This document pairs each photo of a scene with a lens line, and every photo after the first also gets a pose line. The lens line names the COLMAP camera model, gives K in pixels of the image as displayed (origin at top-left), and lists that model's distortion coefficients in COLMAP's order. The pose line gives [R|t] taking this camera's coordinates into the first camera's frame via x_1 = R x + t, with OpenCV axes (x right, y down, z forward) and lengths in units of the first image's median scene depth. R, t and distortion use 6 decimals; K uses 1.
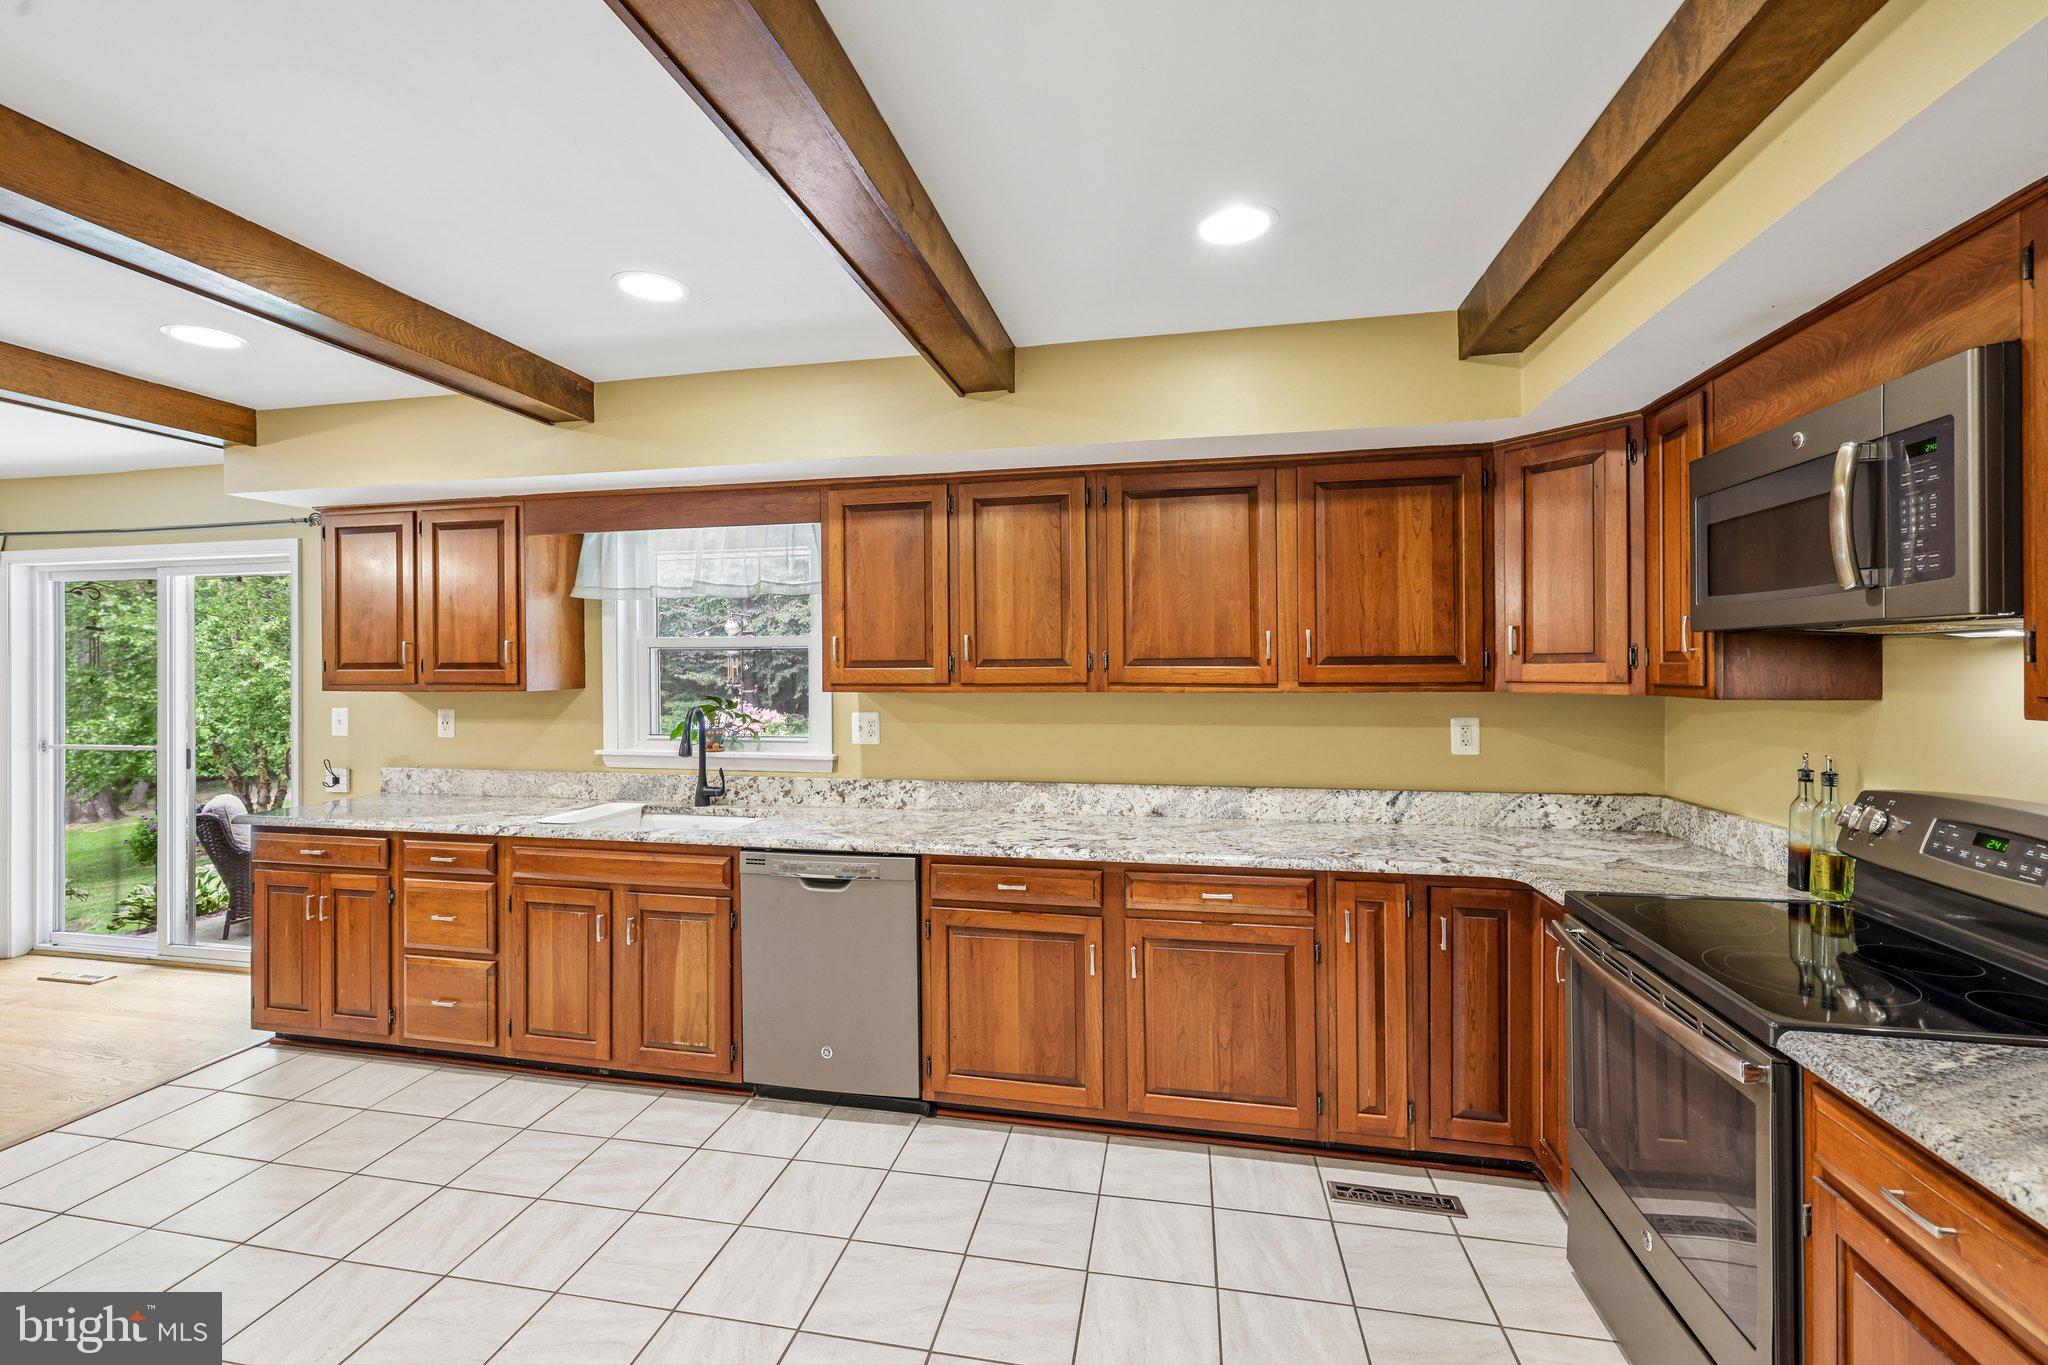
lens RADIAL K [[869.0, 0, 1025.8], [0, 869.0, 673.0], [0, 0, 1]] dist [0.002870, 0.000793]
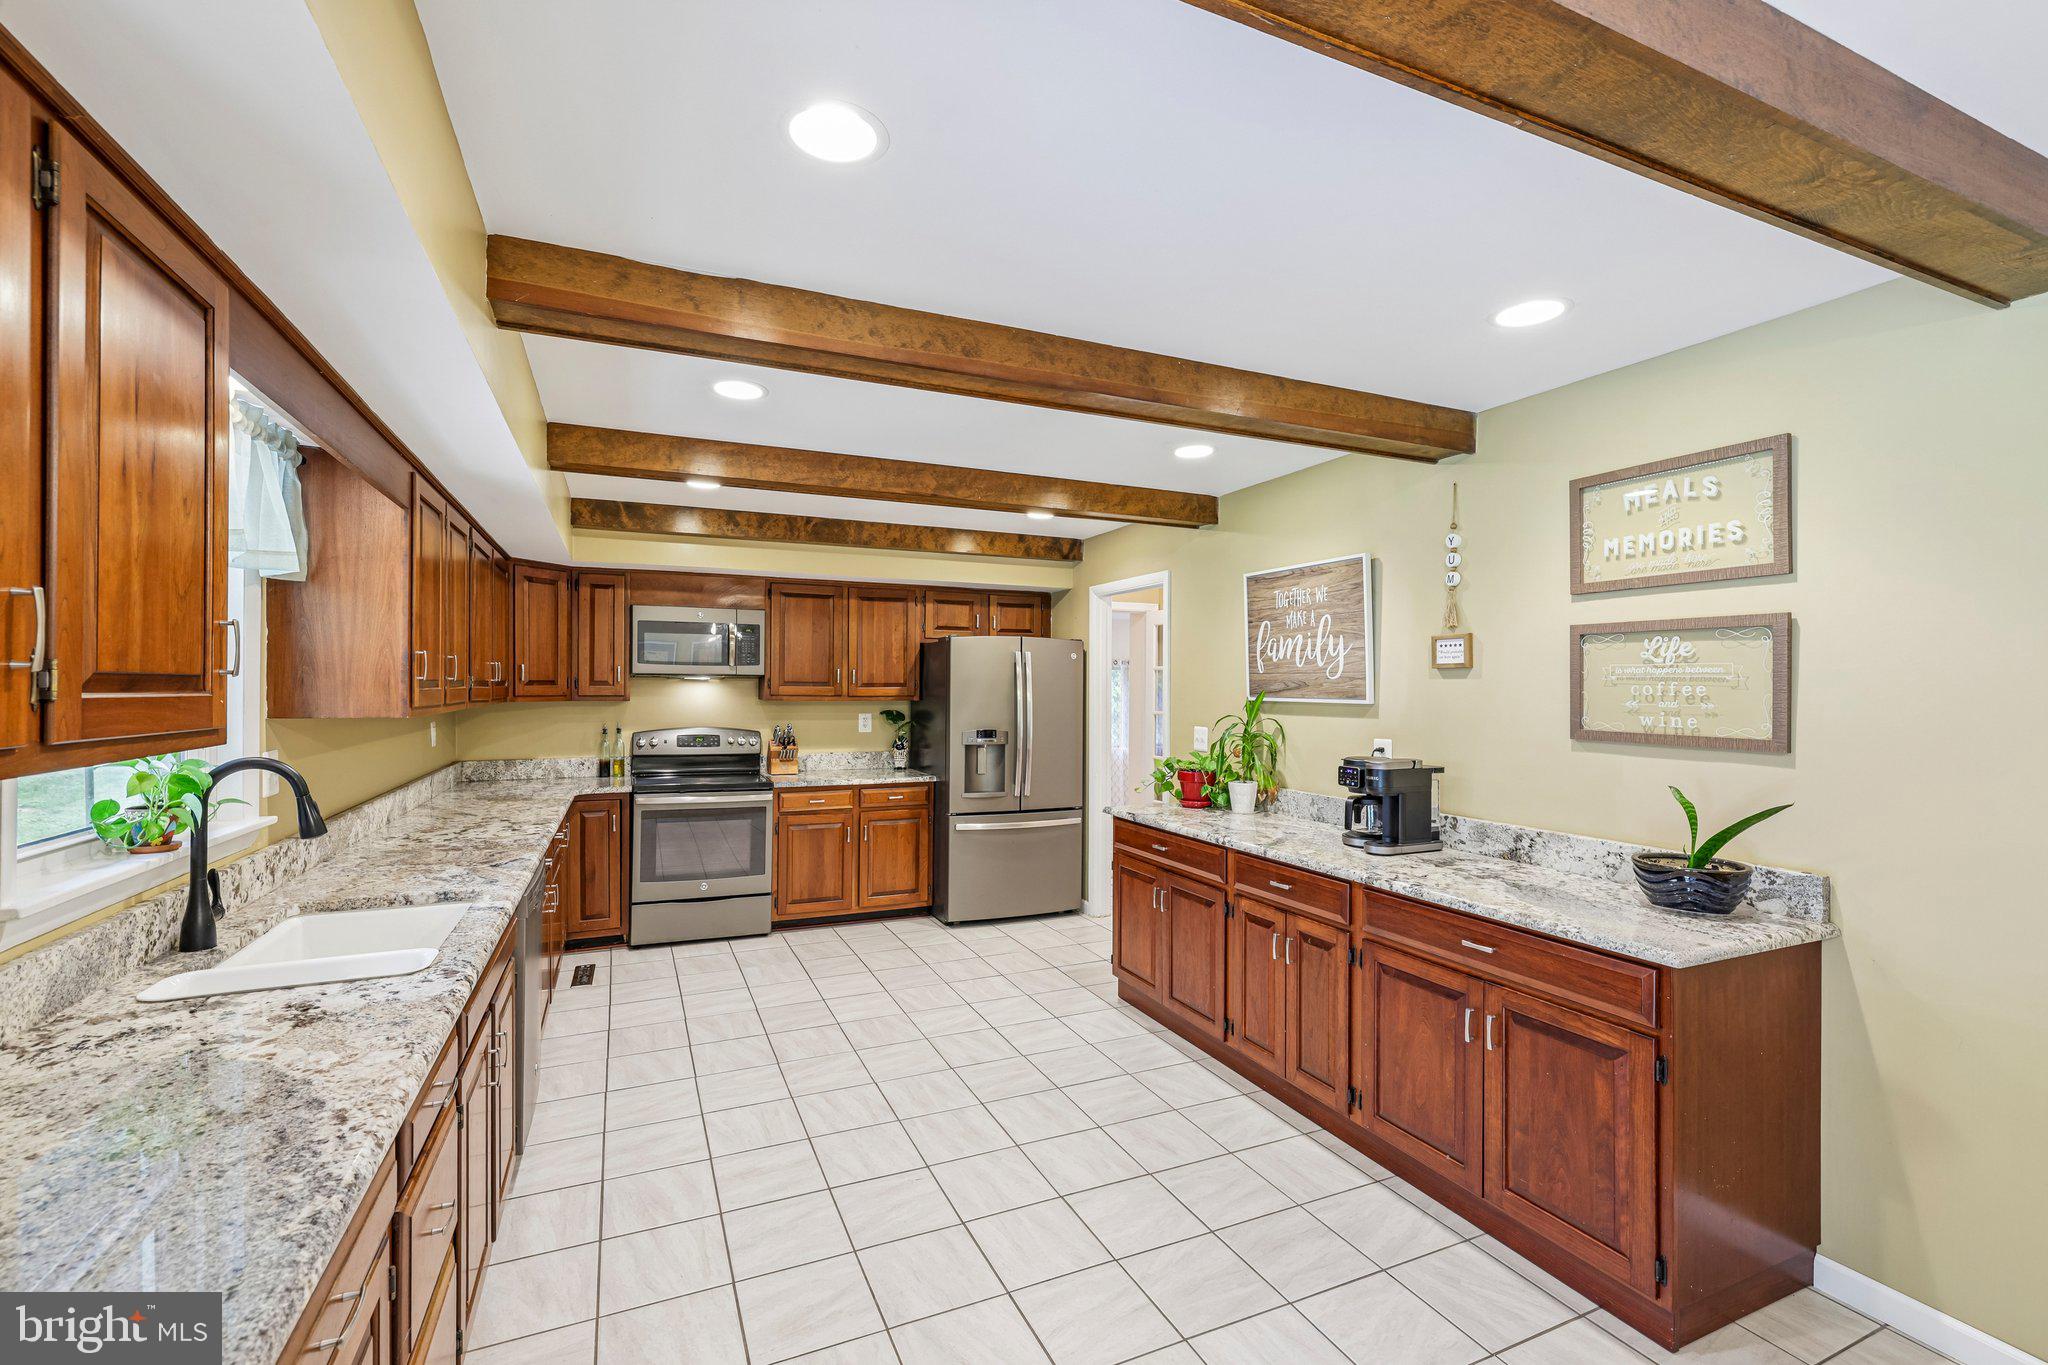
lens RADIAL K [[869.0, 0, 1006.2], [0, 869.0, 686.5], [0, 0, 1]] dist [0.002870, 0.000793]
pose [[-0.575776, 0.000996, 0.817607, -1.318432], [0.003959, 0.999991, 0.001570, -0.007470], [-0.817598, 0.004141, -0.575775, 1.091674]]
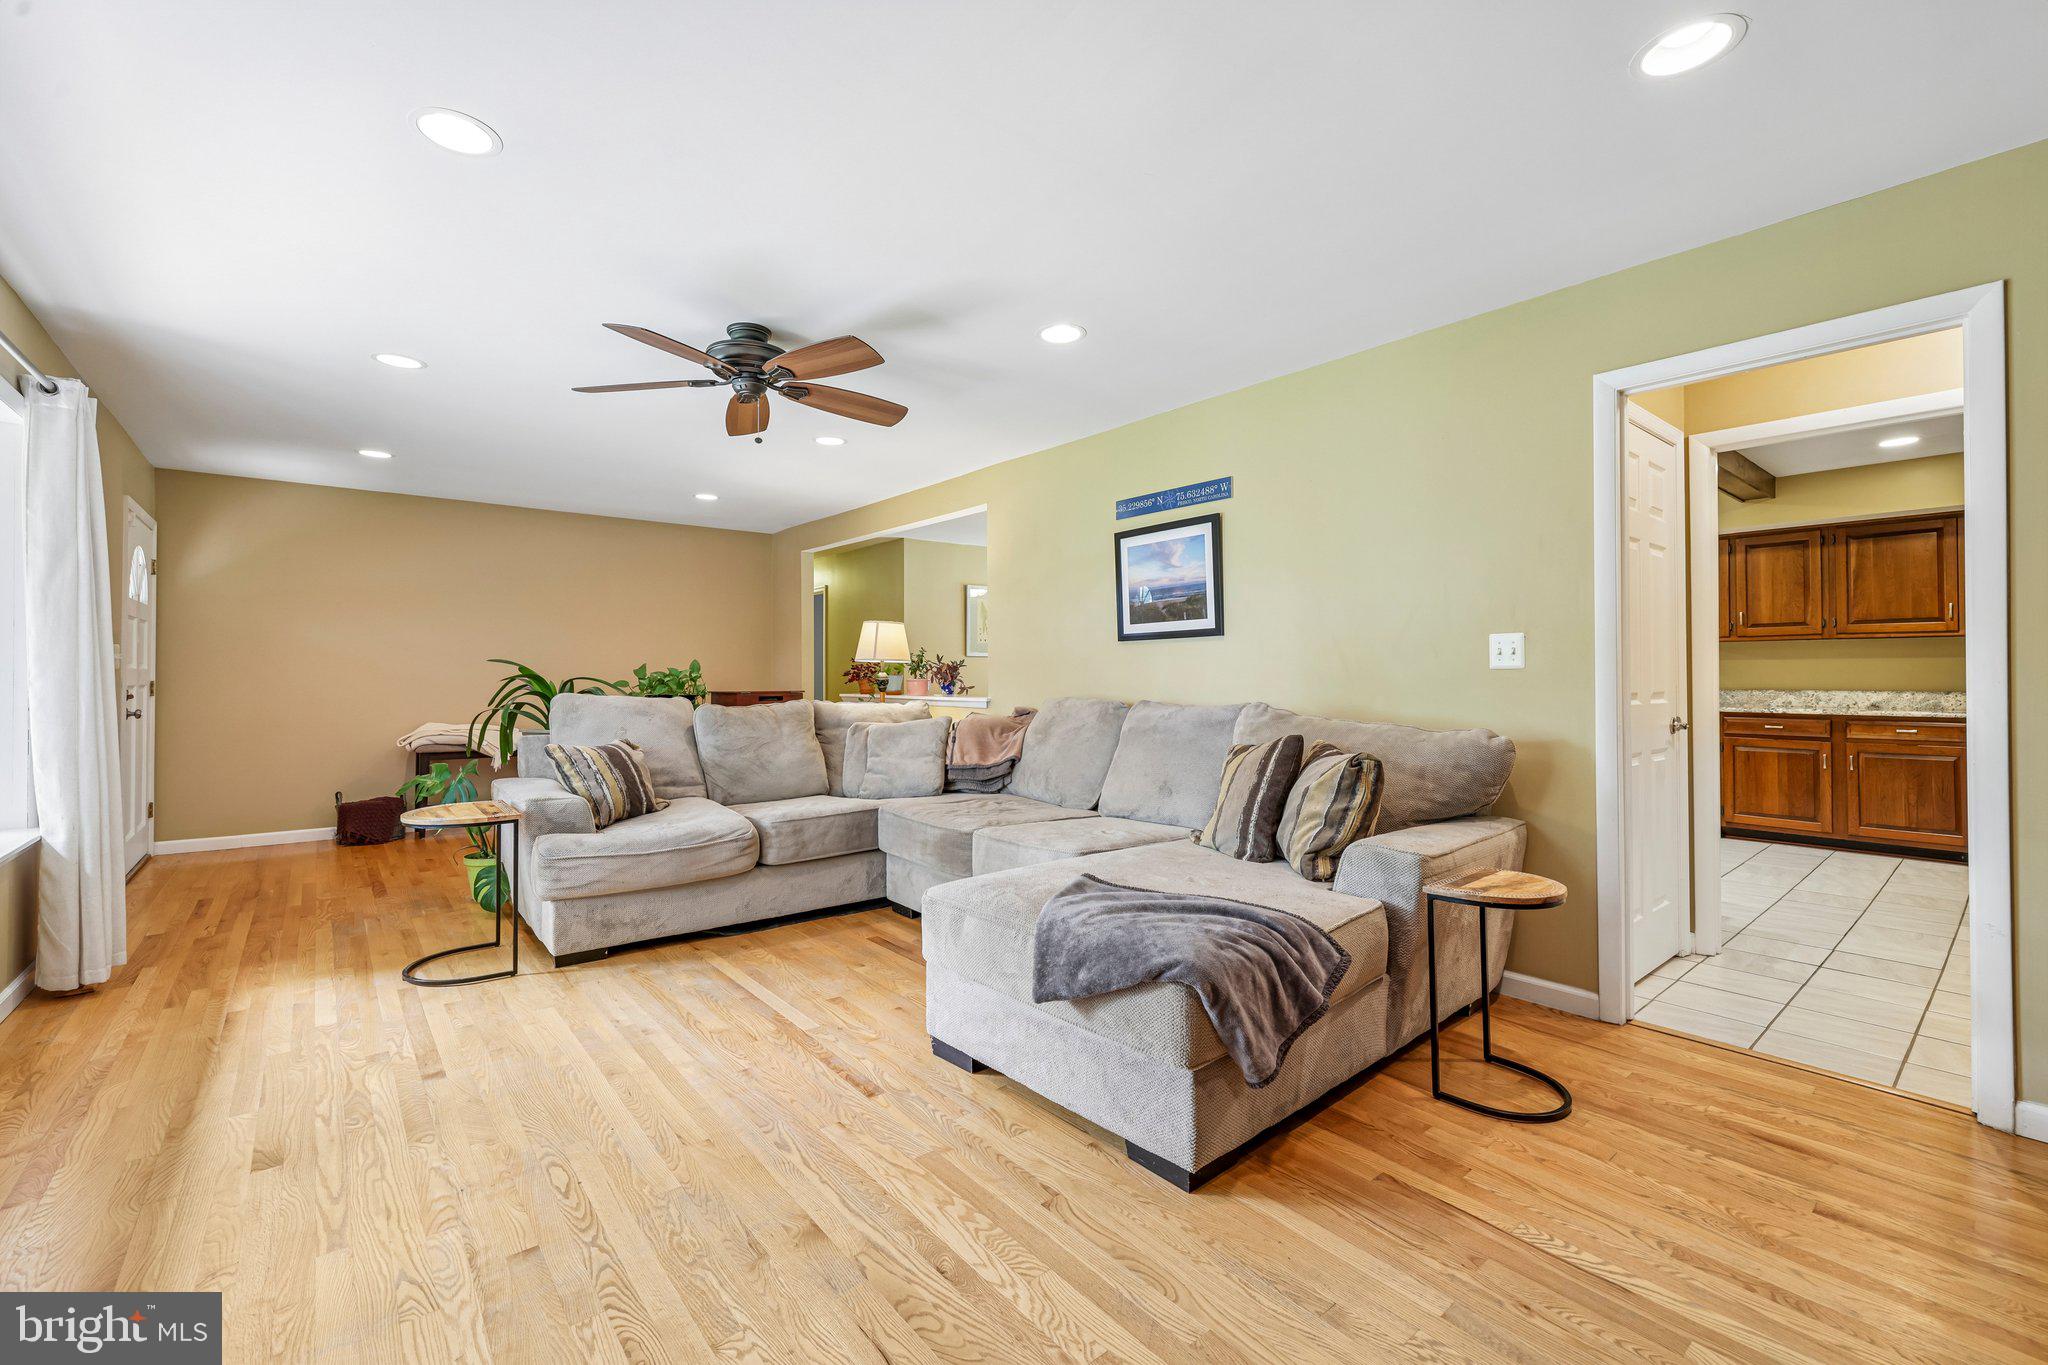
lens RADIAL K [[869.0, 0, 1016.3], [0, 869.0, 669.9], [0, 0, 1]] dist [0.002870, 0.000793]
pose [[0.775262, -0.001236, -0.631638, -0.099030], [0.000421, 0.999999, -0.001440, 0.096212], [0.631639, 0.000851, 0.775262, -1.713446]]
